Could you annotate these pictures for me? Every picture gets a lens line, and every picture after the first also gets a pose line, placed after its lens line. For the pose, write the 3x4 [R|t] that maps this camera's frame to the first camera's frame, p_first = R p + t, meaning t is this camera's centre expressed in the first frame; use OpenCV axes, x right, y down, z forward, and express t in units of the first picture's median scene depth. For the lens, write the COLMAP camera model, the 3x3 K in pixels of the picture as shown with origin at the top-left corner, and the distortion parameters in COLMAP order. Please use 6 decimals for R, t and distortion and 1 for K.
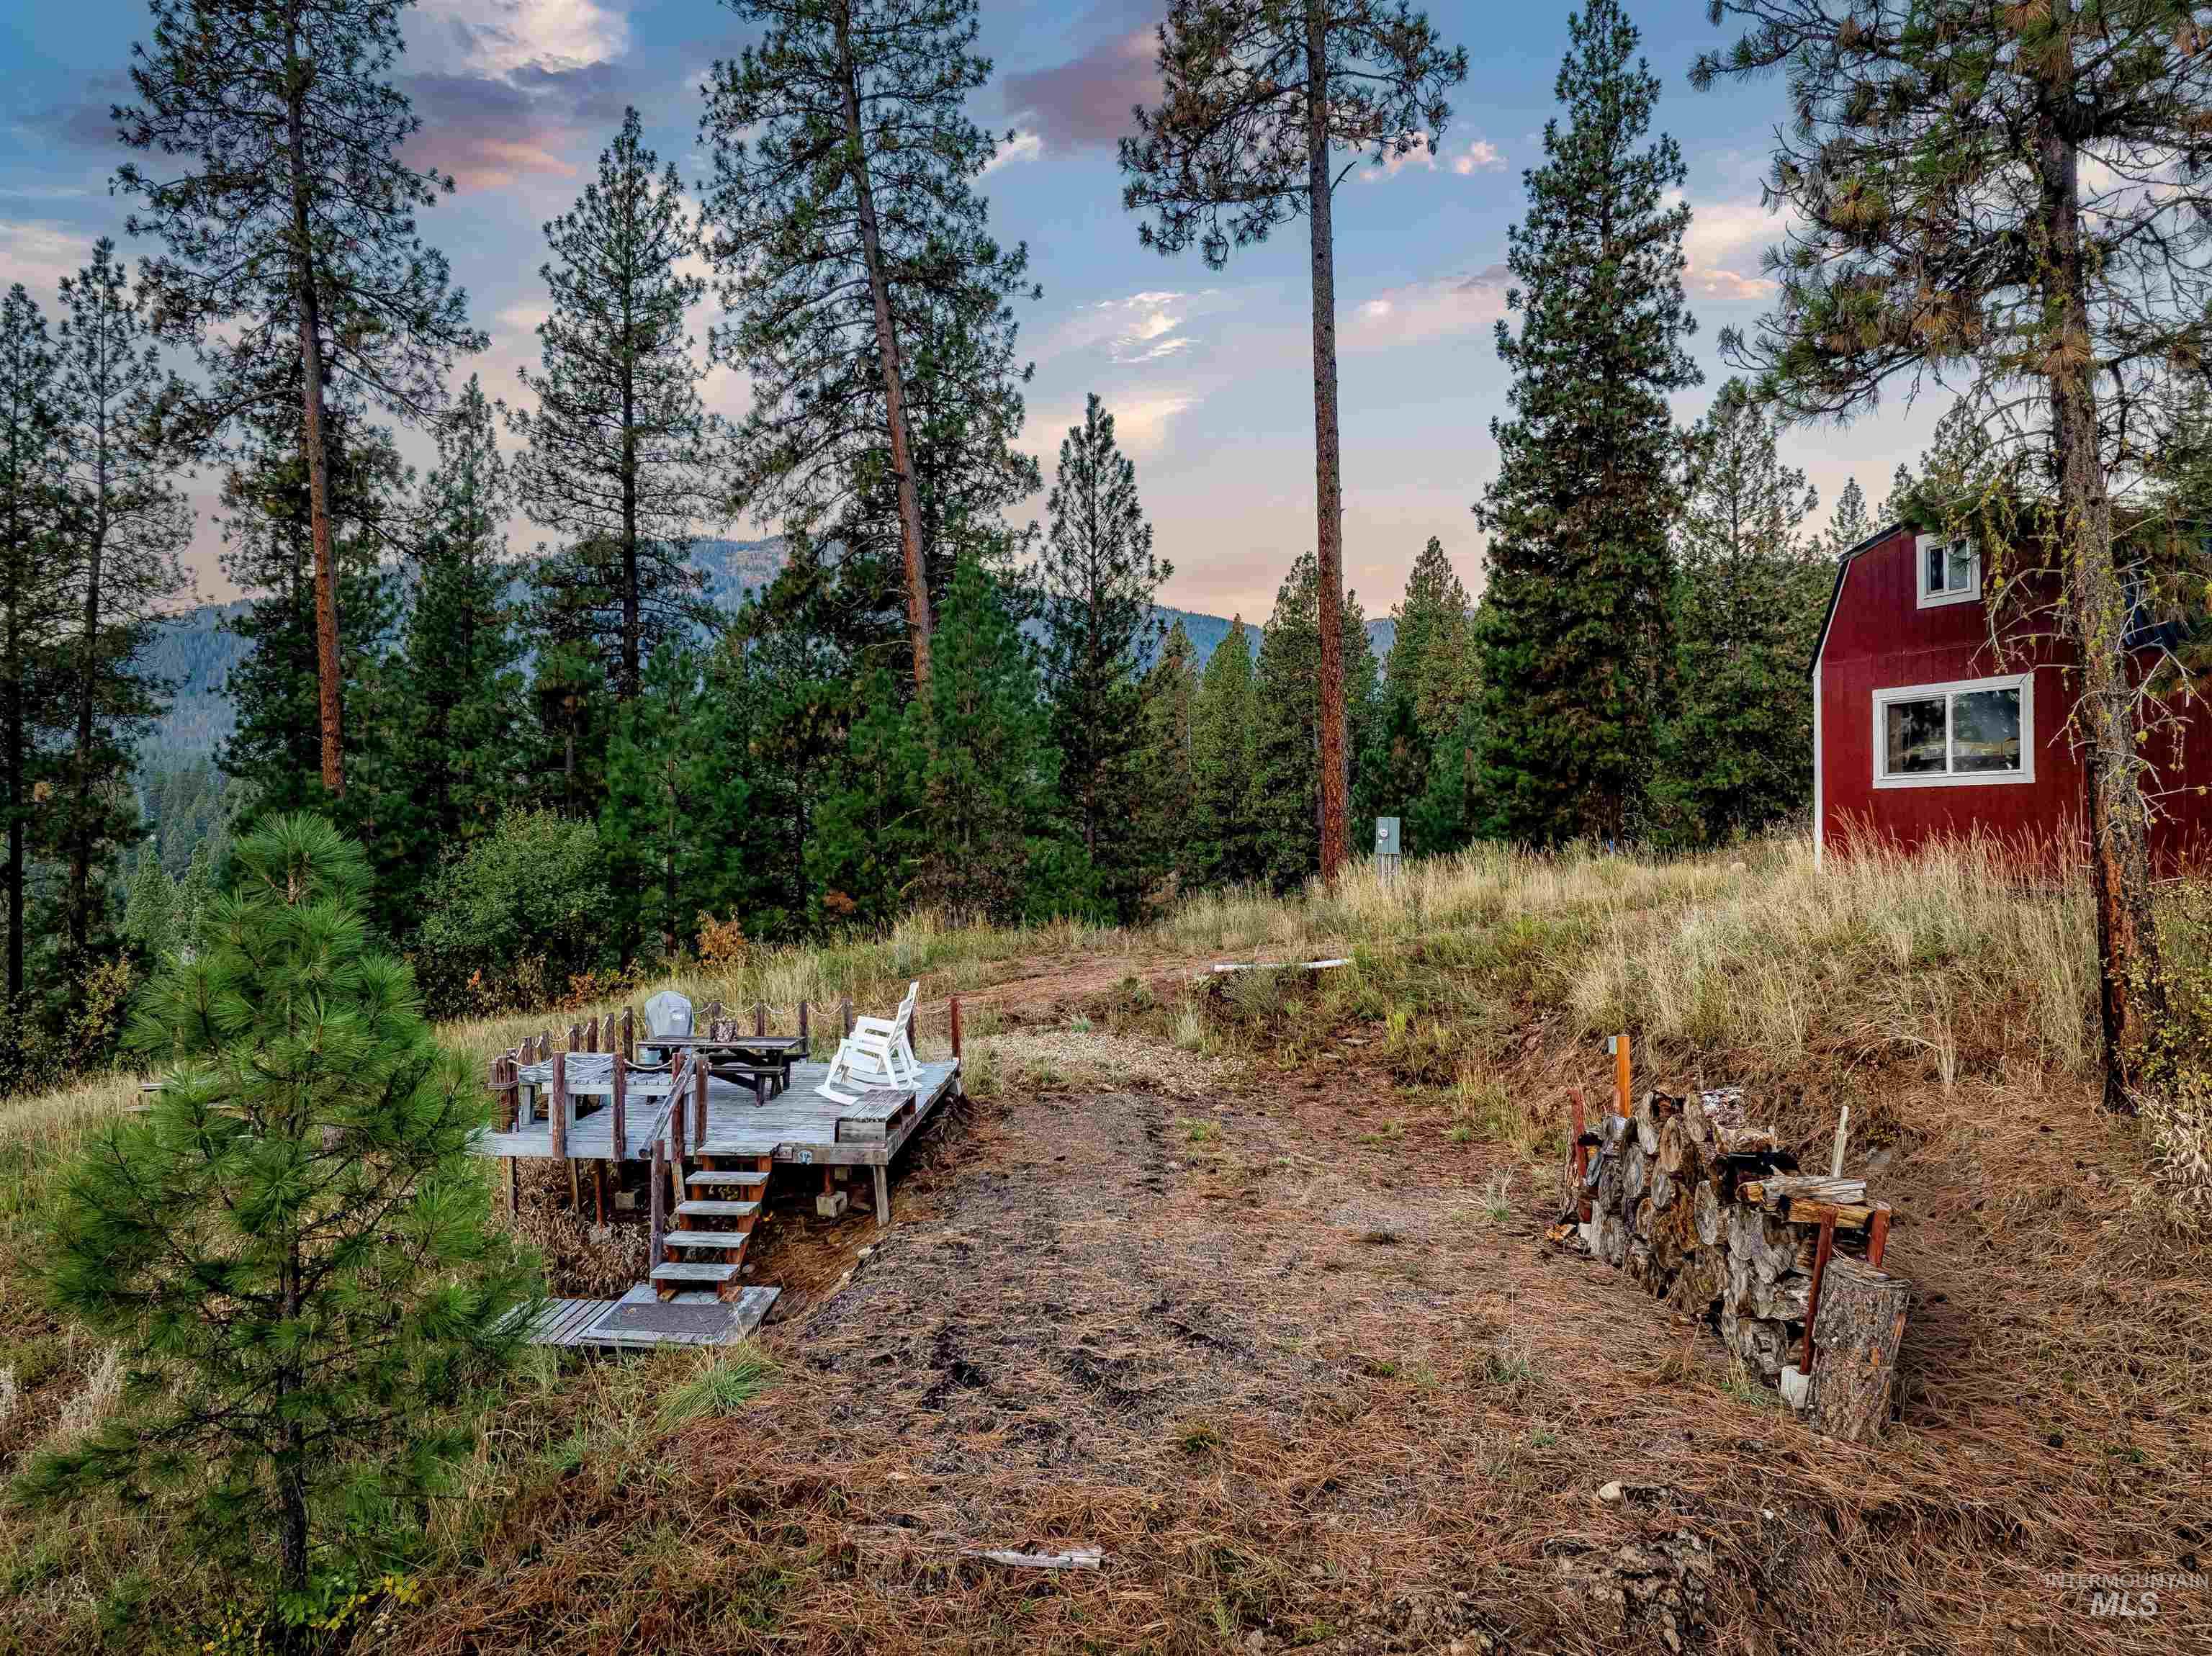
lens RADIAL K [[1557.9, 0, 1103.9], [0, 1557.9, 826.0], [0, 0, 1]] dist [-0.037054, 0.004769]
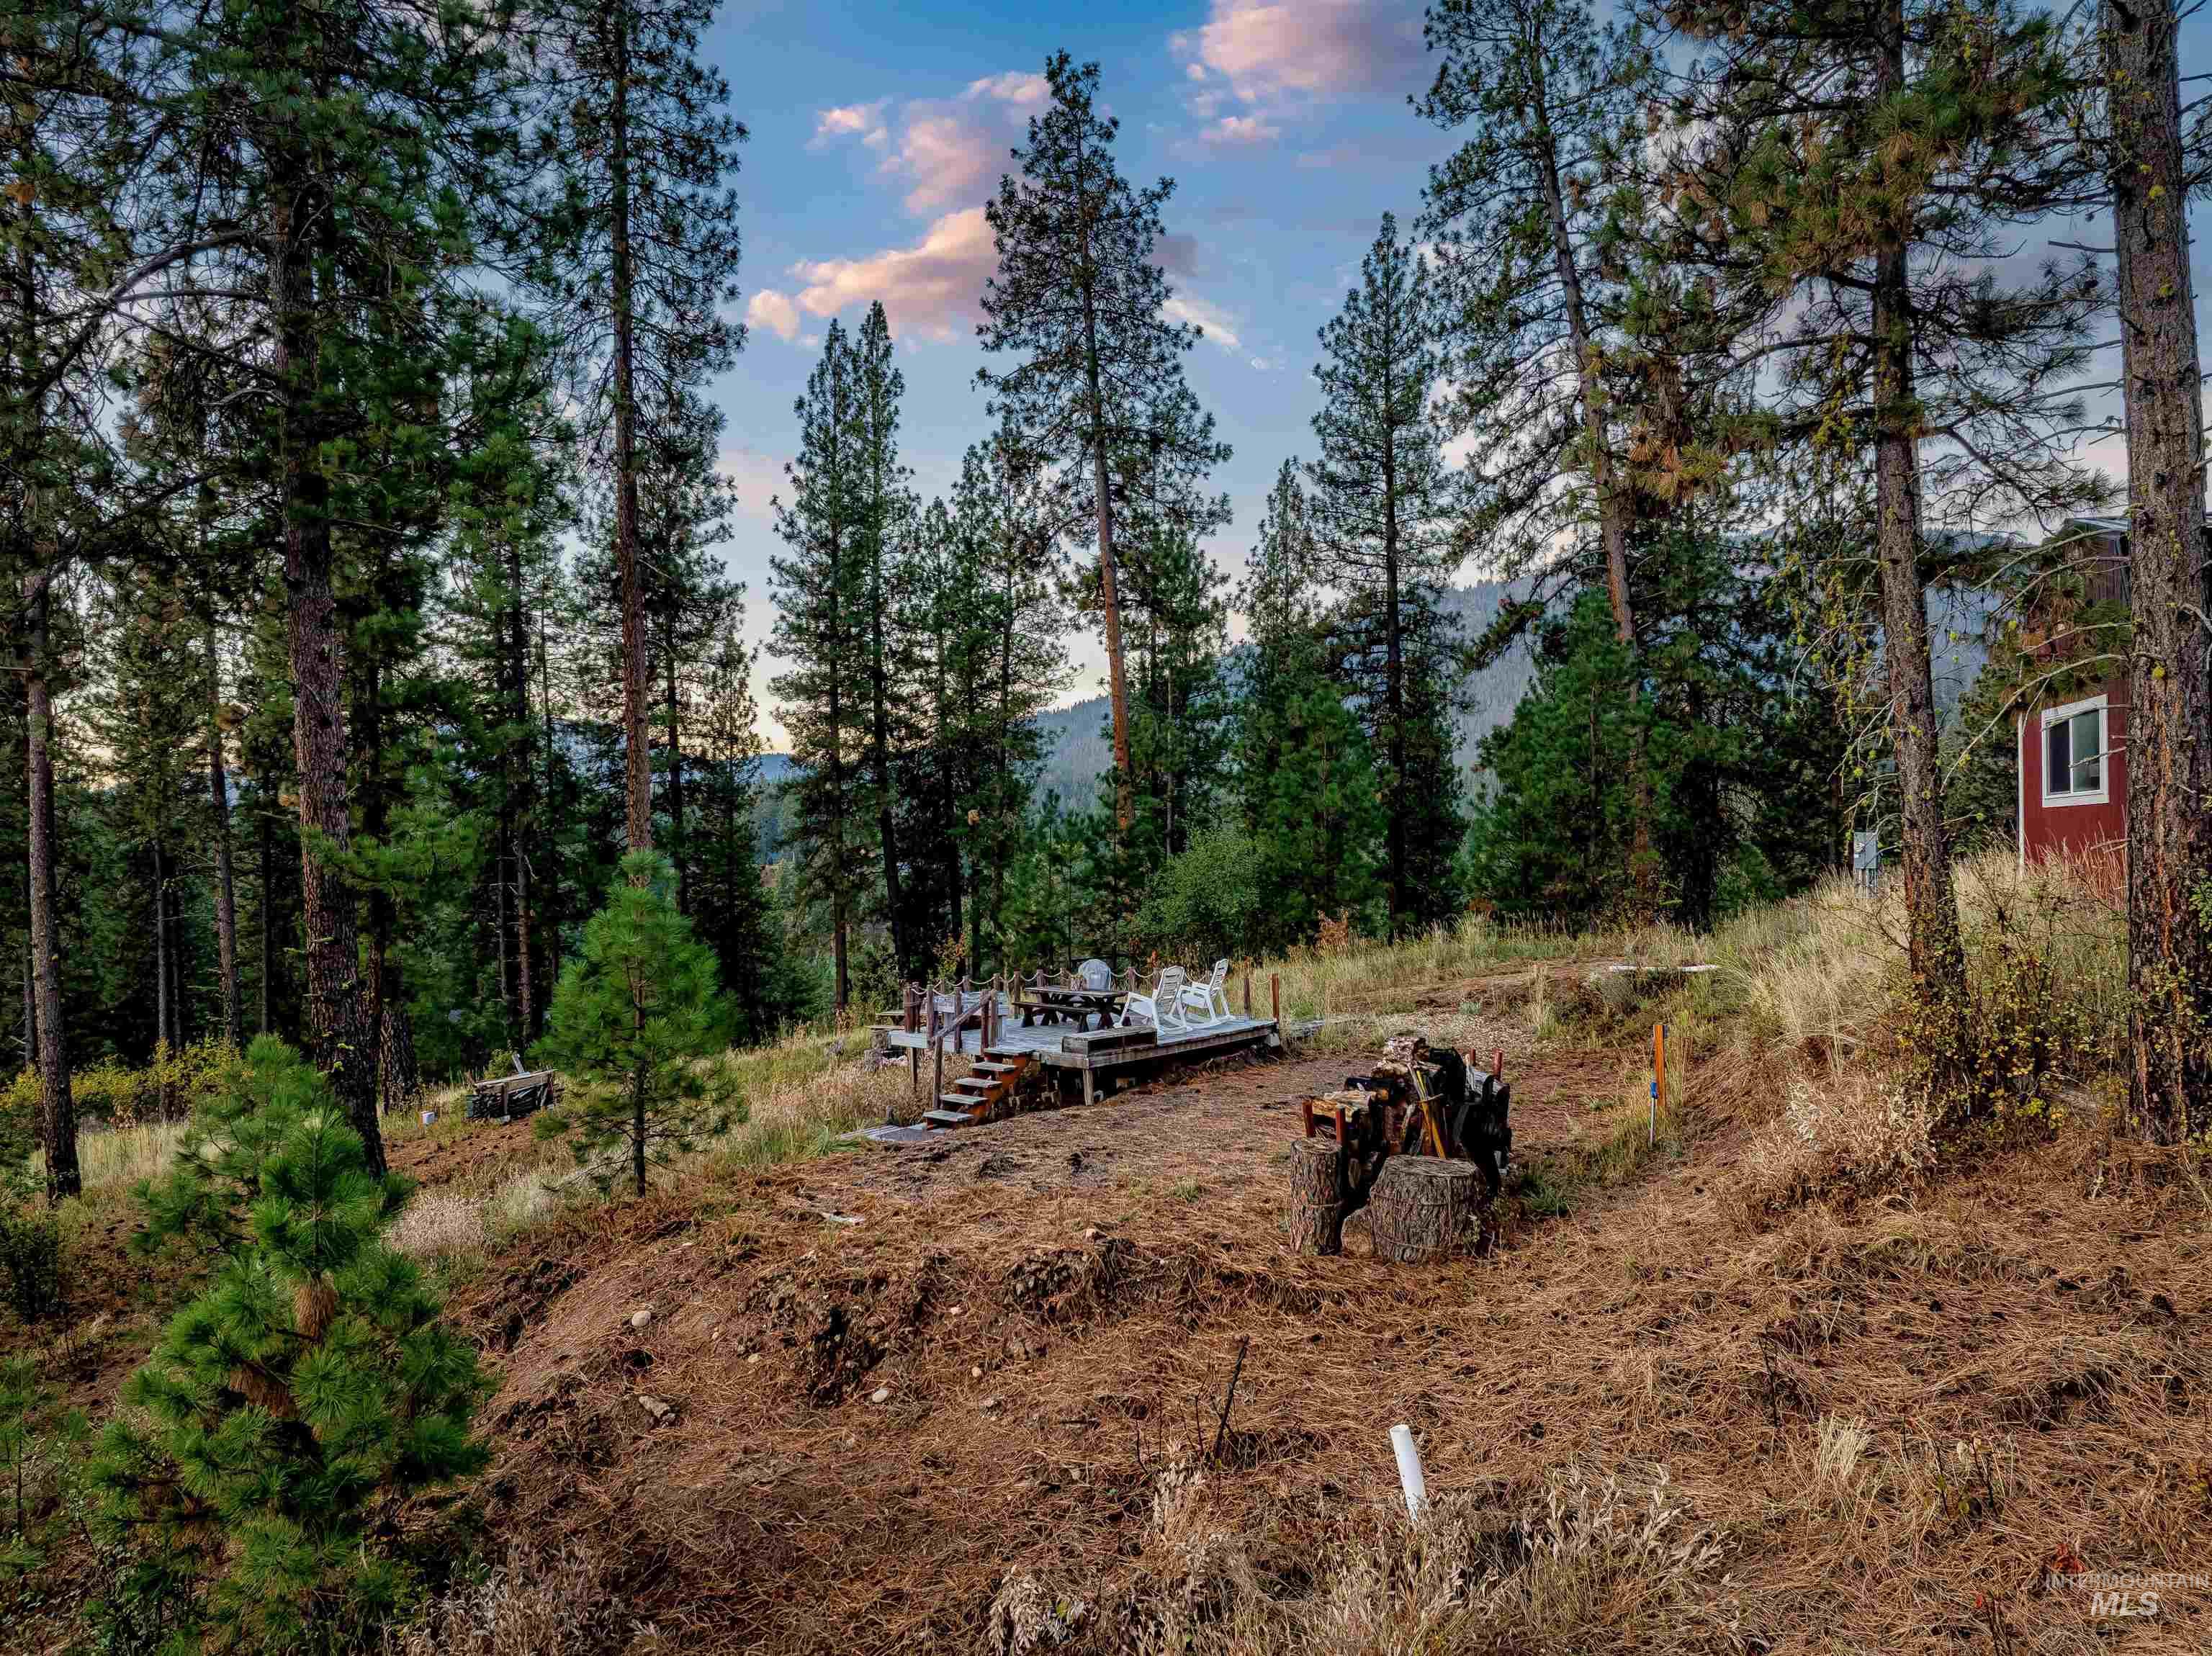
lens RADIAL K [[1557.9, 0, 1103.9], [0, 1557.9, 826.0], [0, 0, 1]] dist [-0.037054, 0.004769]
pose [[0.814899, -0.010334, -0.579511, 0.205740], [0.007167, 0.999944, -0.007753, -0.003146], [0.579559, 0.002165, 0.814927, -0.066636]]
